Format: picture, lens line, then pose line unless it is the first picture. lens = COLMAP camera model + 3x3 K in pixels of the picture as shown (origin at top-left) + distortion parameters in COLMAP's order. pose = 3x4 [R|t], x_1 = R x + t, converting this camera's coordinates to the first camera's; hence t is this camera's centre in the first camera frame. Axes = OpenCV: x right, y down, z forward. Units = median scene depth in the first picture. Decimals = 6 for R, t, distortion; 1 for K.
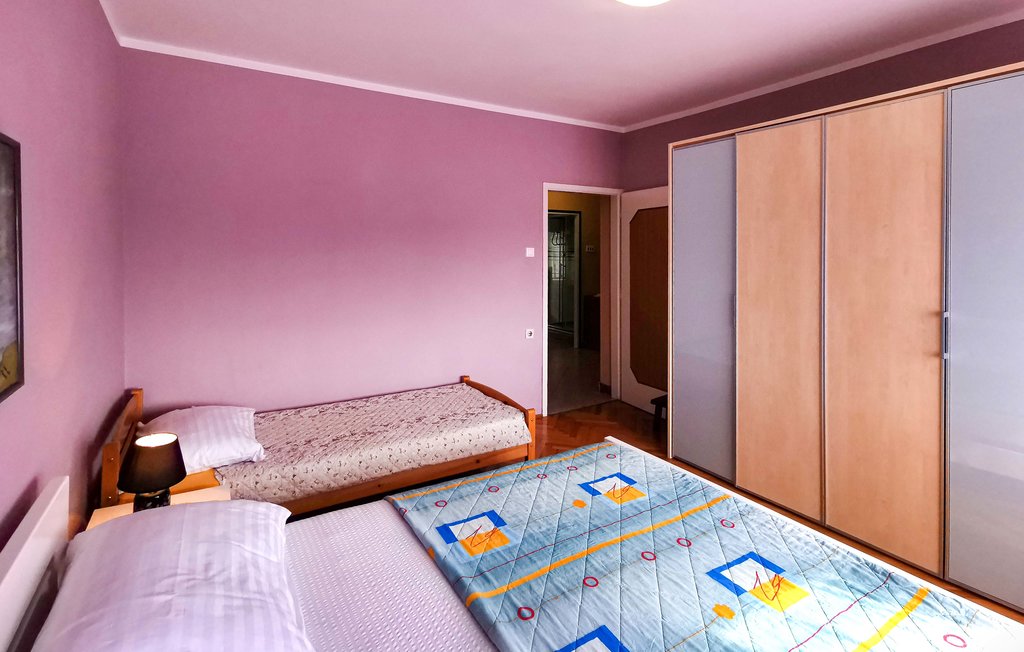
lens RADIAL K [[487.1, 0, 512.0], [0, 487.1, 326.0], [0, 0, 1]] dist [-0.000352, 0.000555]
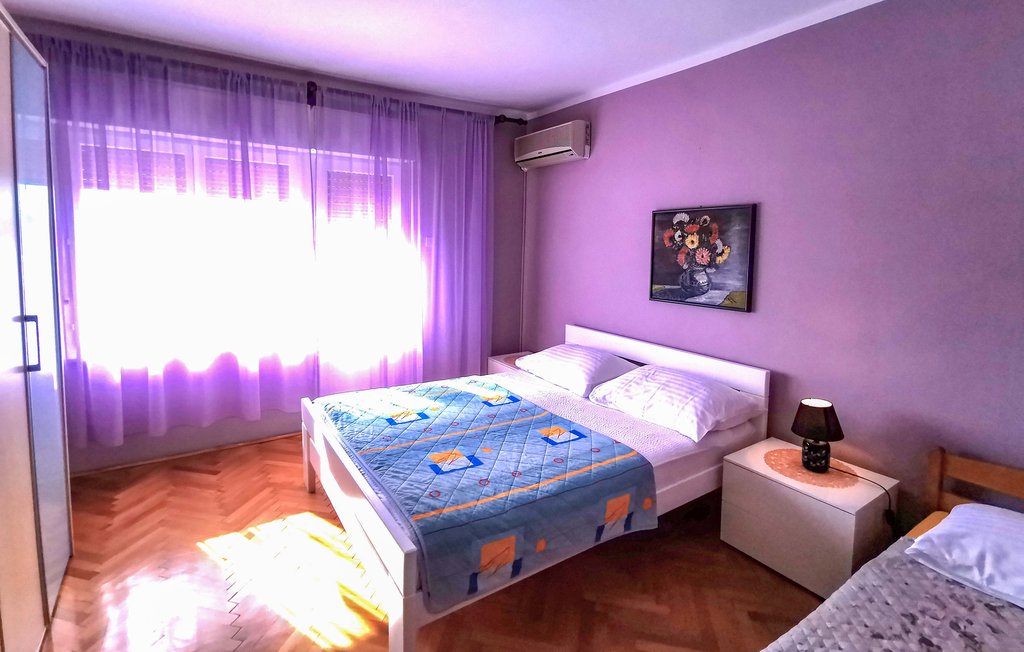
lens RADIAL K [[487.1, 0, 512.0], [0, 487.1, 326.0], [0, 0, 1]] dist [-0.000352, 0.000555]
pose [[-0.998598, -0.008521, -0.052243, 0.149977], [-0.024766, 0.947484, 0.318843, -0.362500], [0.046783, 0.319689, -0.946367, 2.213751]]
